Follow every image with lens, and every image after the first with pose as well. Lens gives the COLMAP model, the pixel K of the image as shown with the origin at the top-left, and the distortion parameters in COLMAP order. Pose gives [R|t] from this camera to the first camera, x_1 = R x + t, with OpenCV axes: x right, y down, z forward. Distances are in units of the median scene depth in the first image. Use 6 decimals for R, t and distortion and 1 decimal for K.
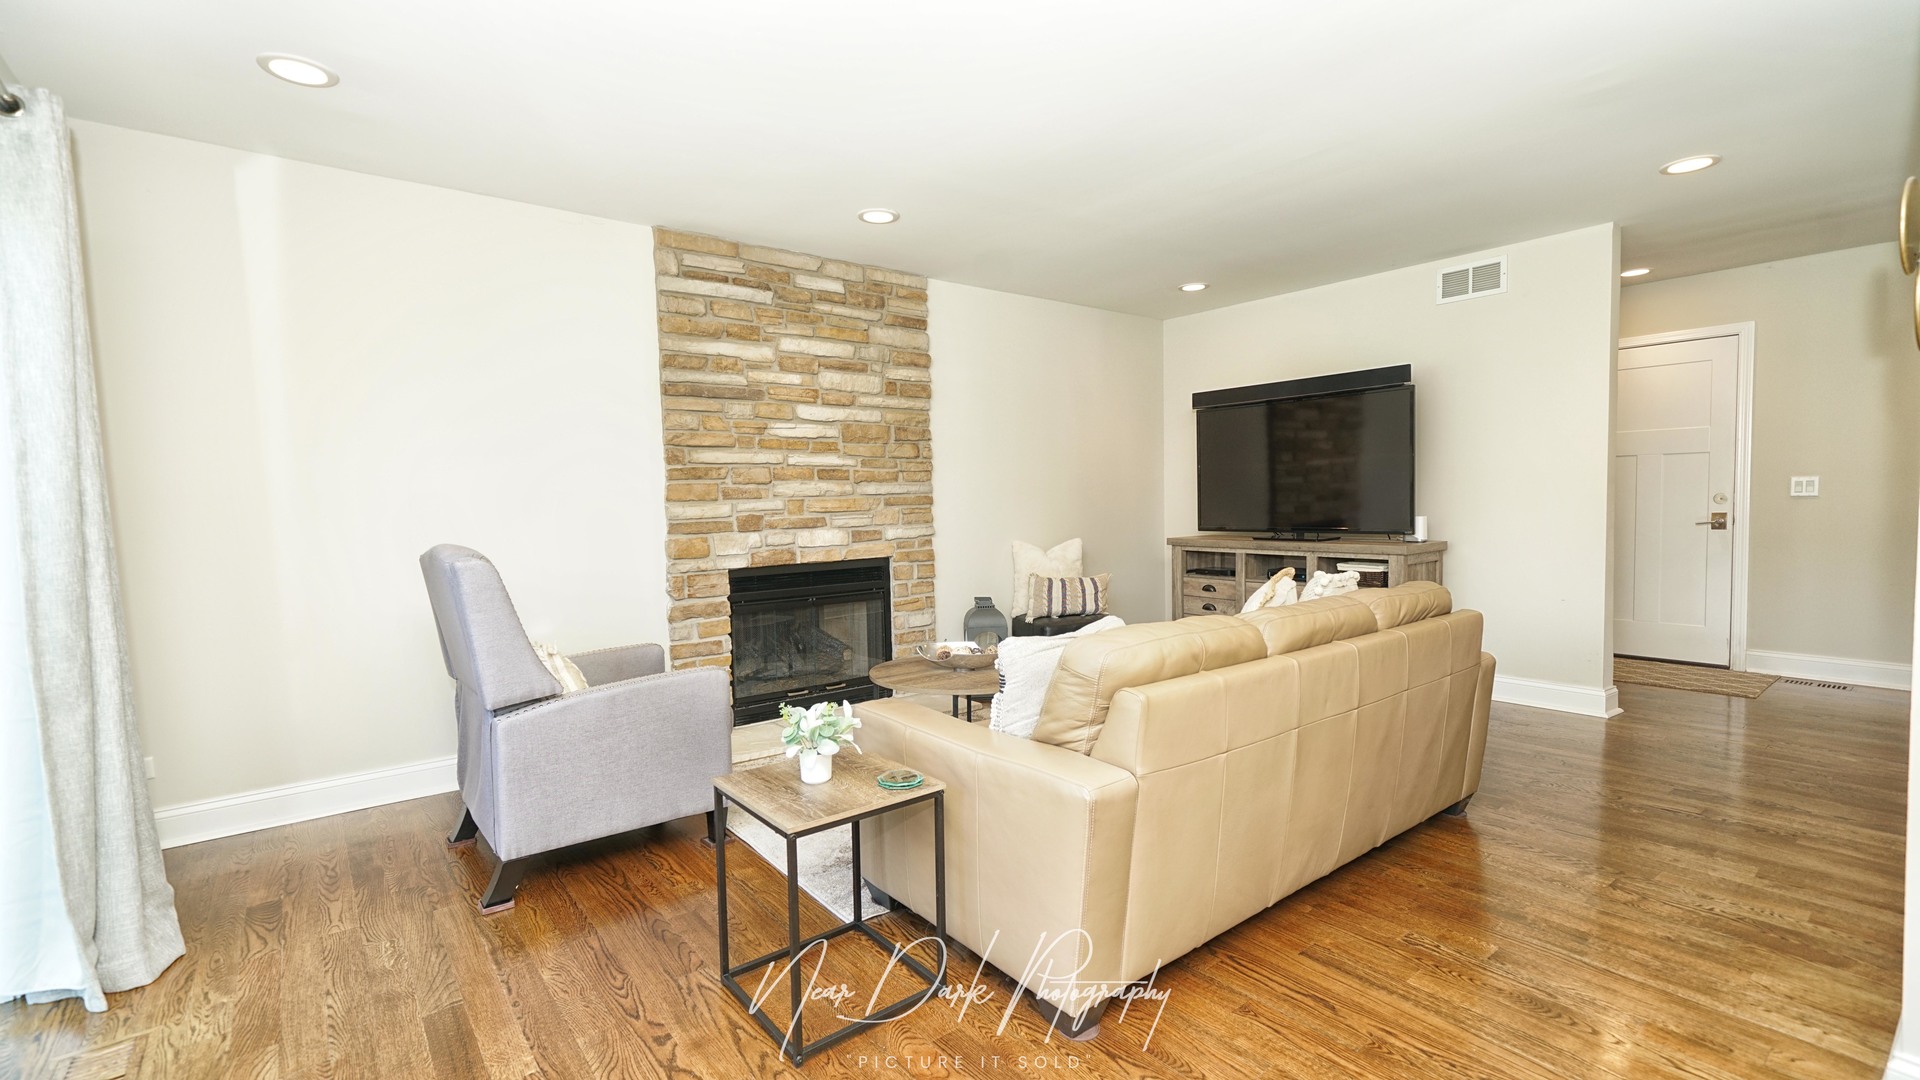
lens RADIAL K [[834.4, 0, 956.6], [0, 834.4, 541.0], [0, 0, 1]] dist [0.000880, -0.000178]
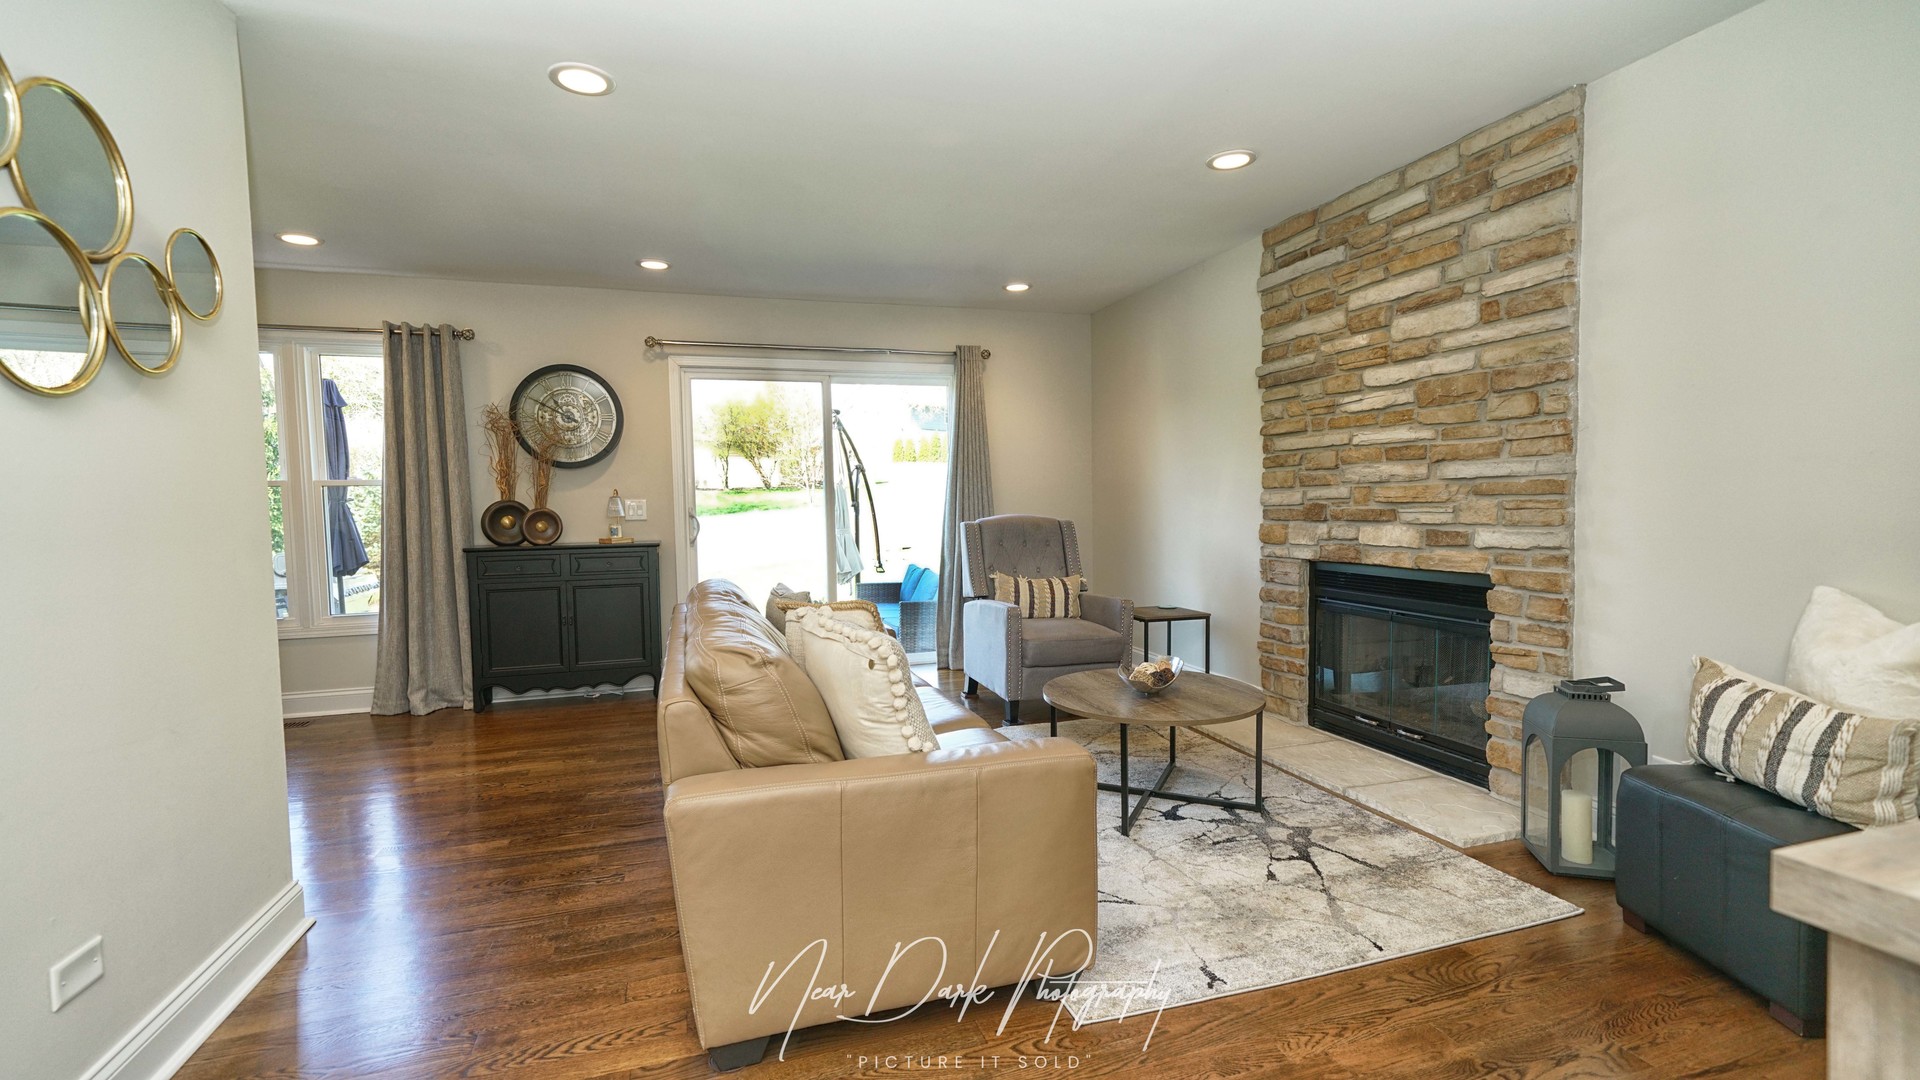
lens RADIAL K [[834.4, 0, 956.6], [0, 834.4, 541.0], [0, 0, 1]] dist [0.000880, -0.000178]
pose [[-0.347095, 0.074981, -0.934828, 0.713891], [-0.021982, 0.995874, 0.088039, -0.059100], [0.937572, 0.051107, -0.344015, 0.898842]]
